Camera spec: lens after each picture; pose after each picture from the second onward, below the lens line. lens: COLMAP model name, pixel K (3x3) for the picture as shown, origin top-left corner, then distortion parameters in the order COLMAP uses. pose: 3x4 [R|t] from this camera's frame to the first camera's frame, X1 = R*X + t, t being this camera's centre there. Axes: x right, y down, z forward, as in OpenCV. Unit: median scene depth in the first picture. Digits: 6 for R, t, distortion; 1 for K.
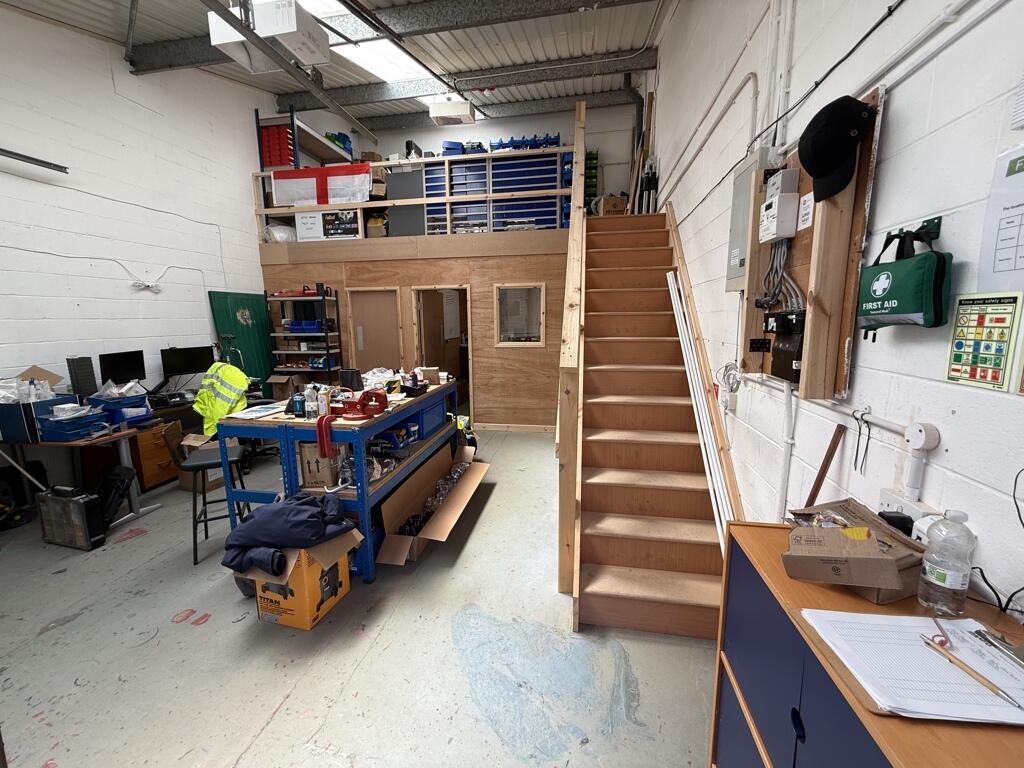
lens RADIAL K [[410.2, 0, 511.1], [0, 410.2, 383.2], [0, 0, 1]] dist [-0.001427, -0.000203]
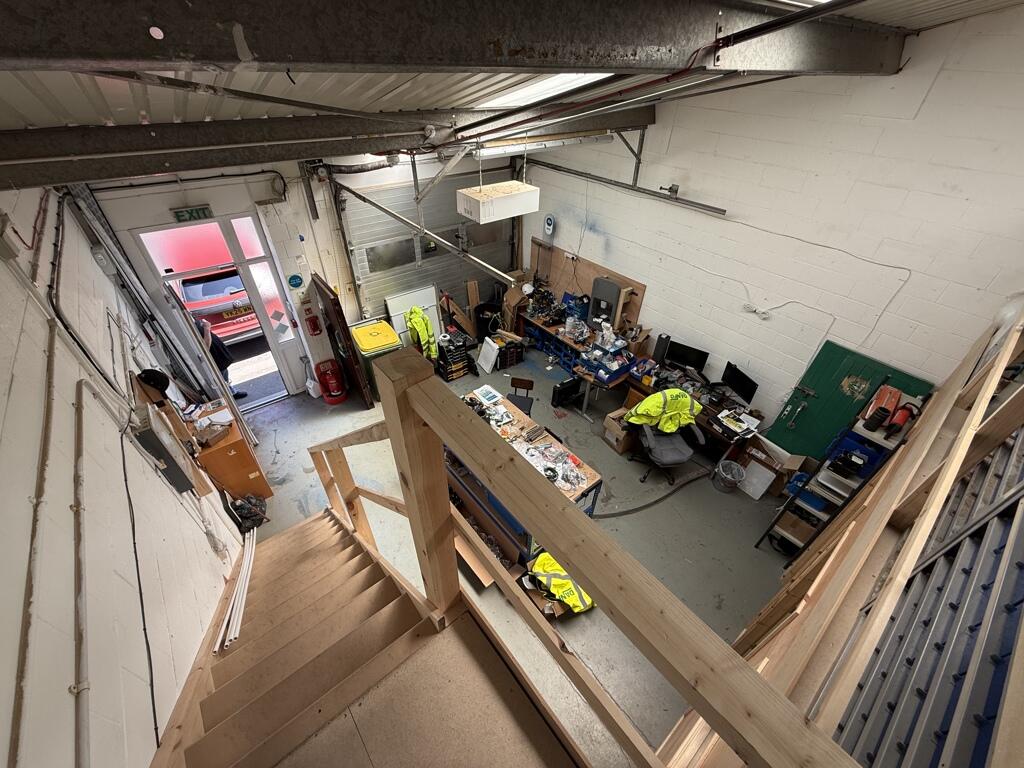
lens RADIAL K [[410.2, 0, 508.7], [0, 410.2, 379.7], [0, 0, 1]] dist [-0.001427, -0.000203]
pose [[-0.651953, 0.466814, -0.597530, 0.201807], [-0.132636, 0.705671, 0.696015, -0.634674], [0.746569, 0.533023, -0.398148, 0.863269]]
